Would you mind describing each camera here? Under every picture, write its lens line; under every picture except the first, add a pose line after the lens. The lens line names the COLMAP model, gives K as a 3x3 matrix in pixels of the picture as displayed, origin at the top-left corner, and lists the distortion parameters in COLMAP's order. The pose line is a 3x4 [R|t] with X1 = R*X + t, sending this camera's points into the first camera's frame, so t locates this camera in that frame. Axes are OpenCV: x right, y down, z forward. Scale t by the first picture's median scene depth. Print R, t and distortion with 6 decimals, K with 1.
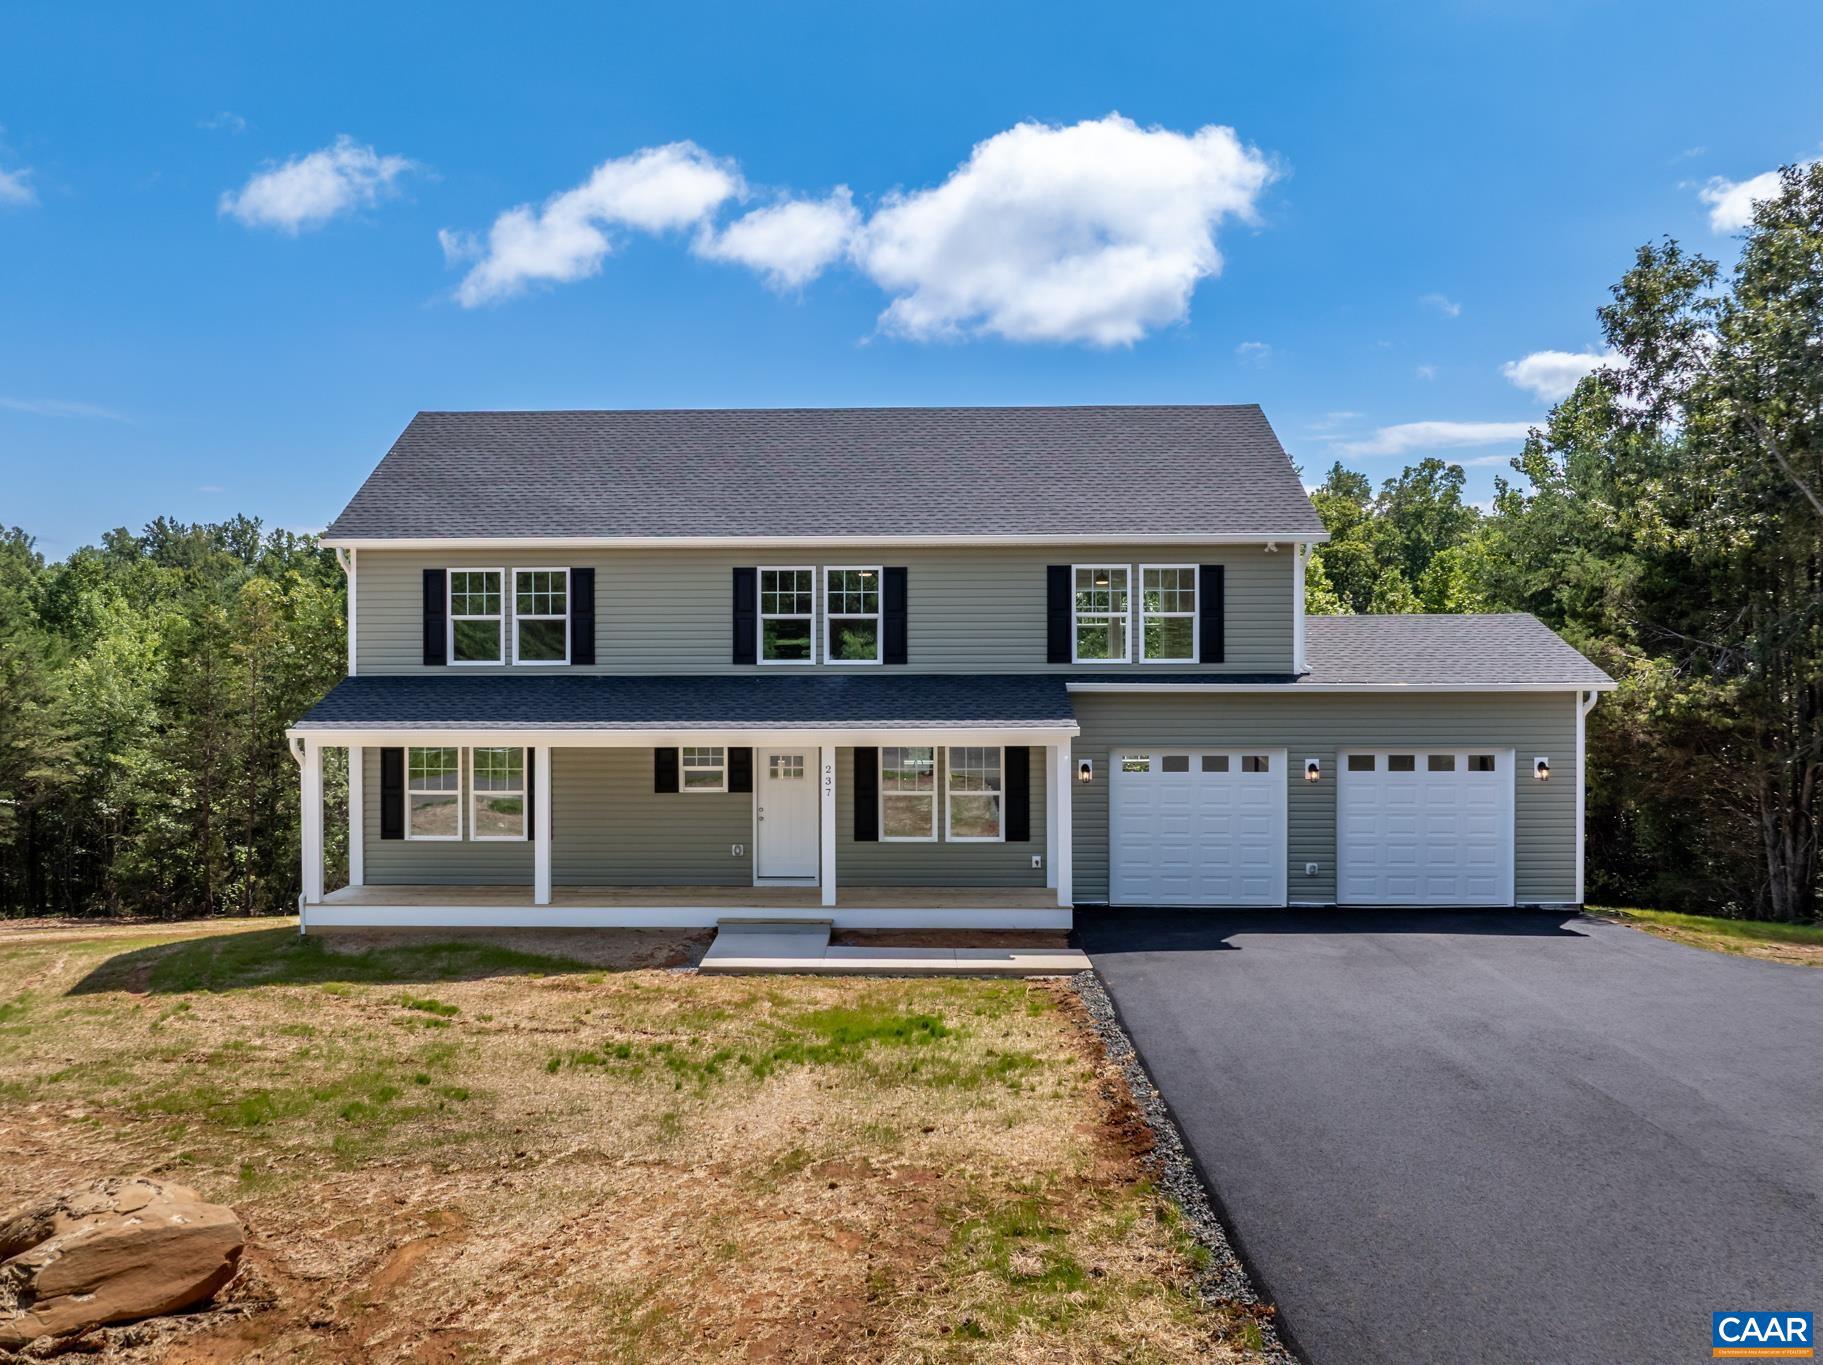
lens RADIAL K [[1302.9, 0, 928.4], [0, 1302.9, 679.3], [0, 0, 1]] dist [-0.024166, -0.008612]
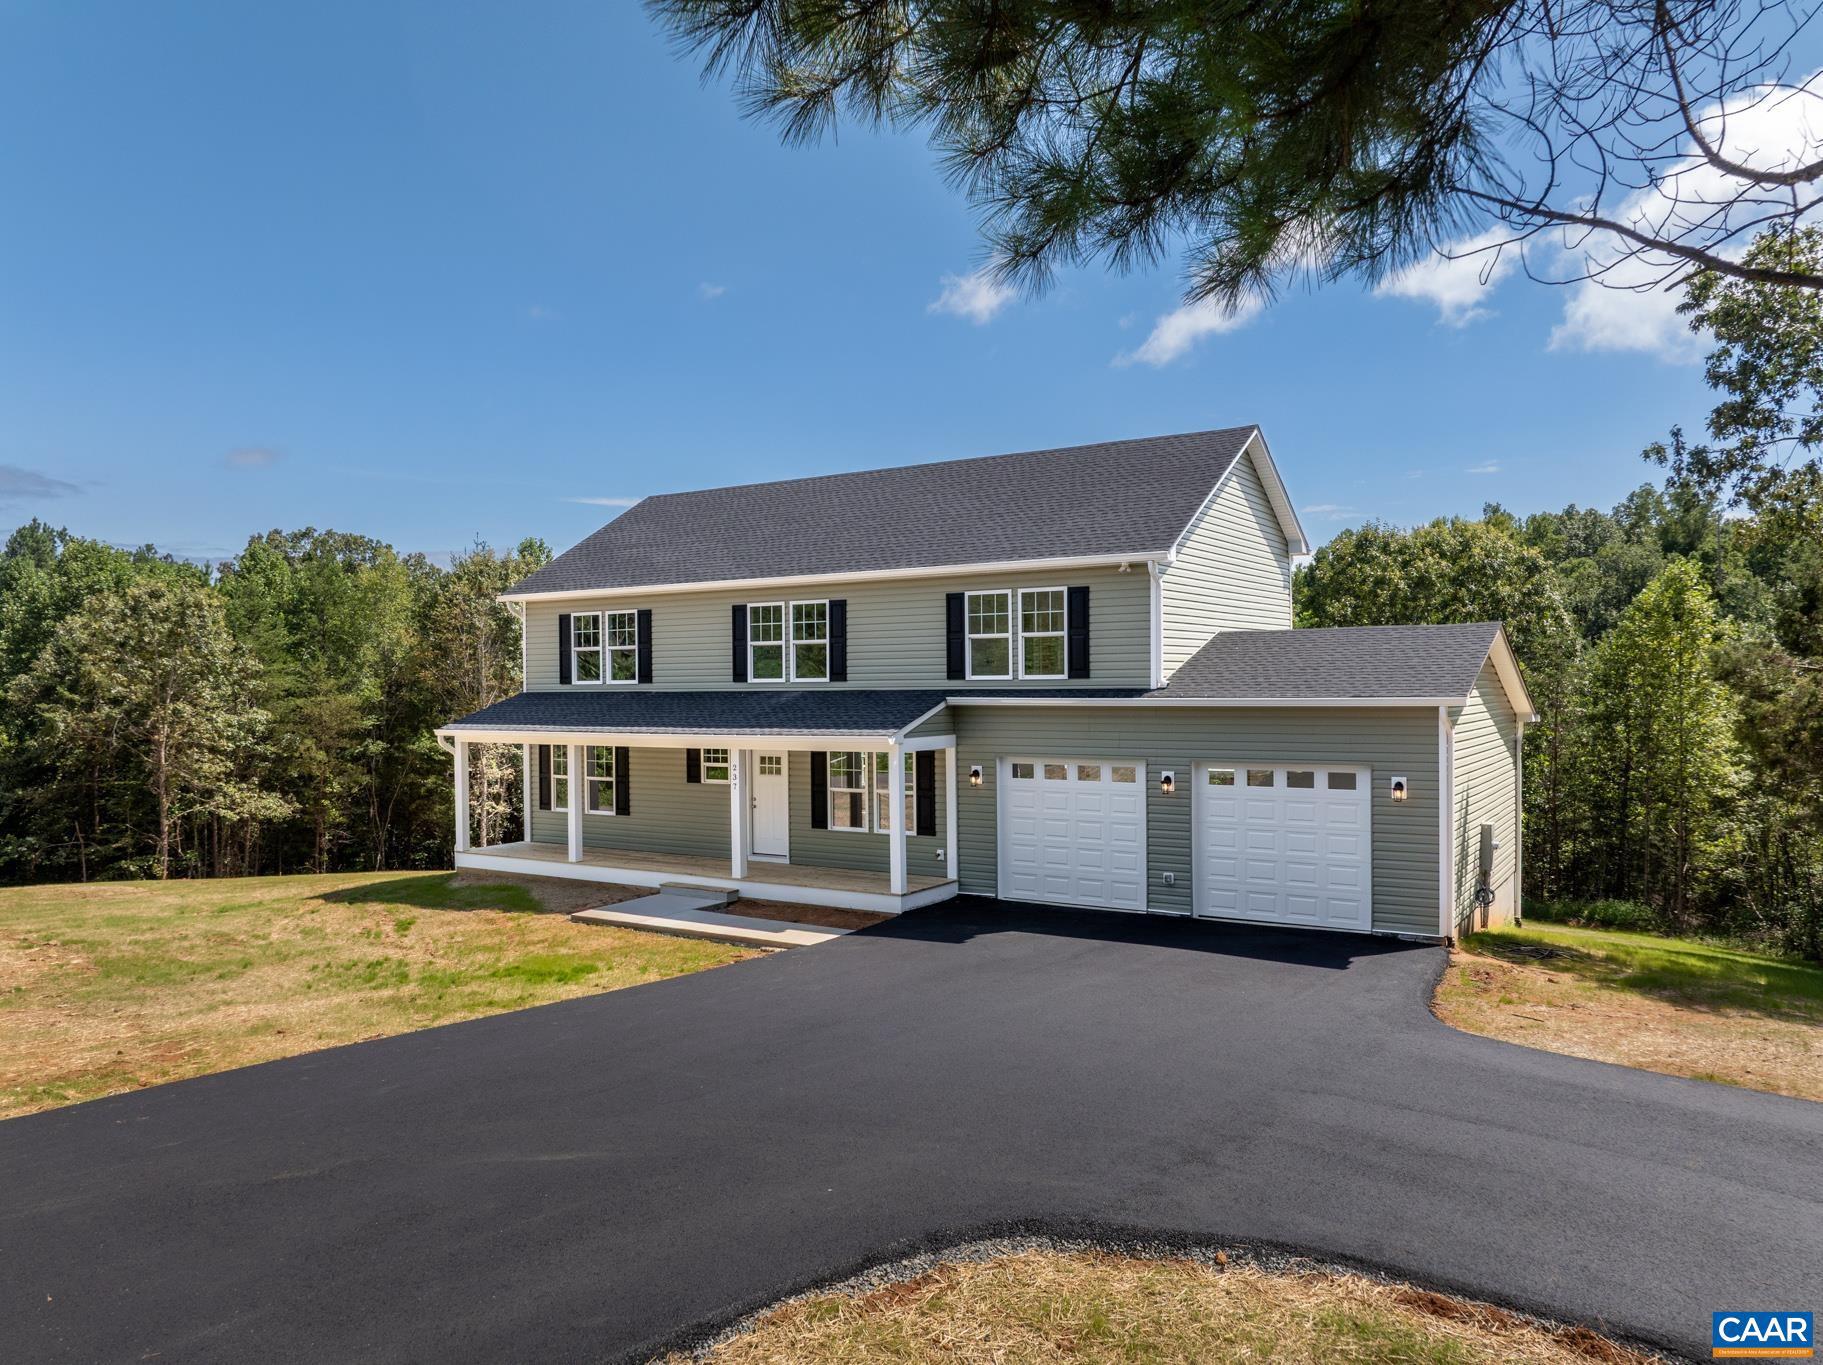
lens RADIAL K [[1302.9, 0, 916.1], [0, 1302.9, 685.6], [0, 0, 1]] dist [-0.024166, -0.008612]
pose [[0.857943, -0.004343, -0.513726, 0.651874], [0.003206, 0.999990, -0.003099, -0.003997], [0.513735, 0.001012, 0.857949, 0.016996]]
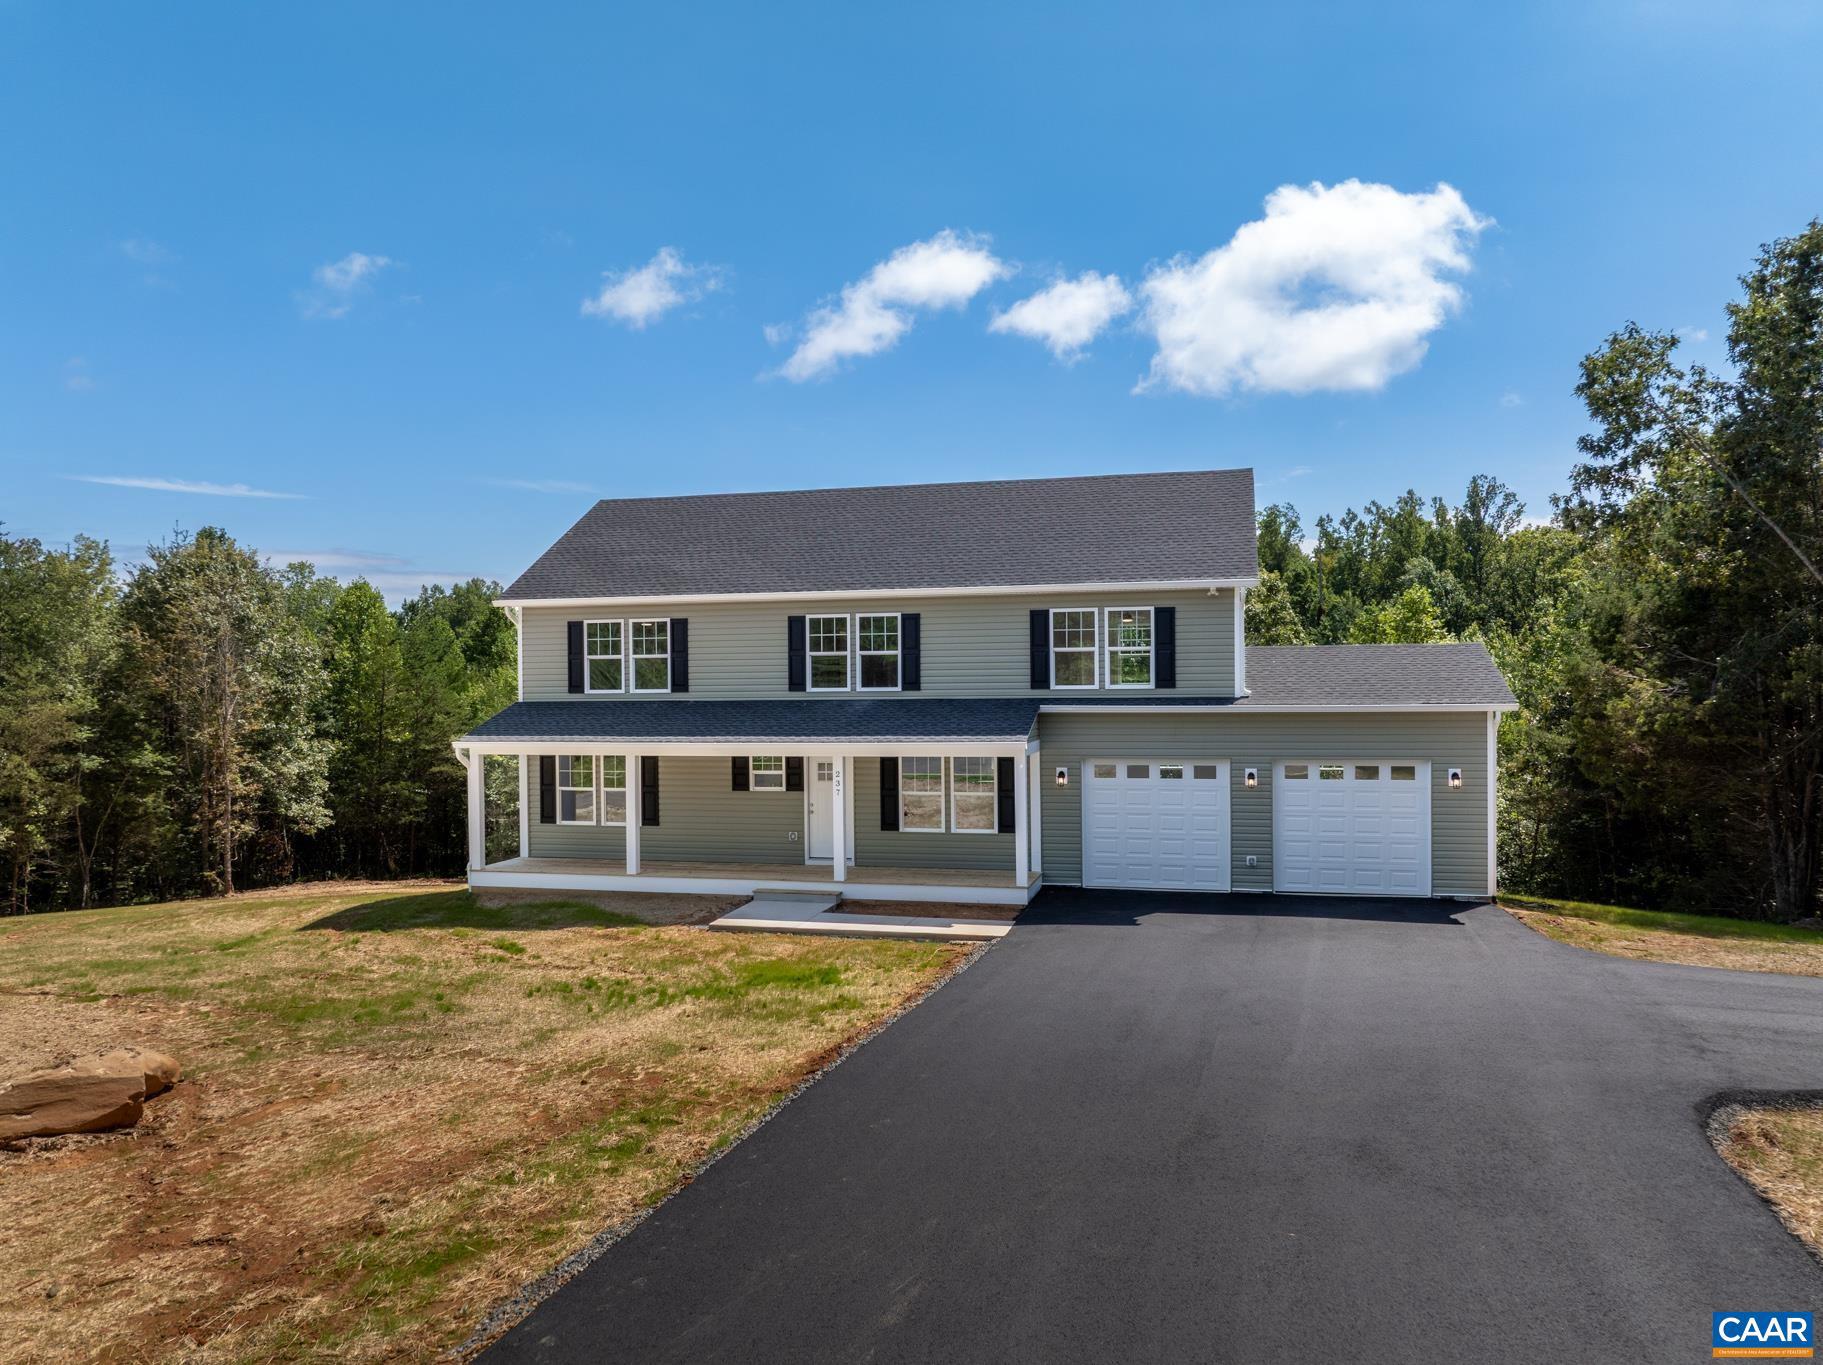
lens RADIAL K [[1080.4, 0, 972.2], [0, 1080.4, 702.5], [0, 0, 1]] dist [-0.034544, 0.007614]
pose [[0.984653, -0.003886, -0.174483, 0.216061], [0.004792, 0.999977, 0.004772, -0.005045], [0.174460, -0.005535, 0.984649, -0.014720]]
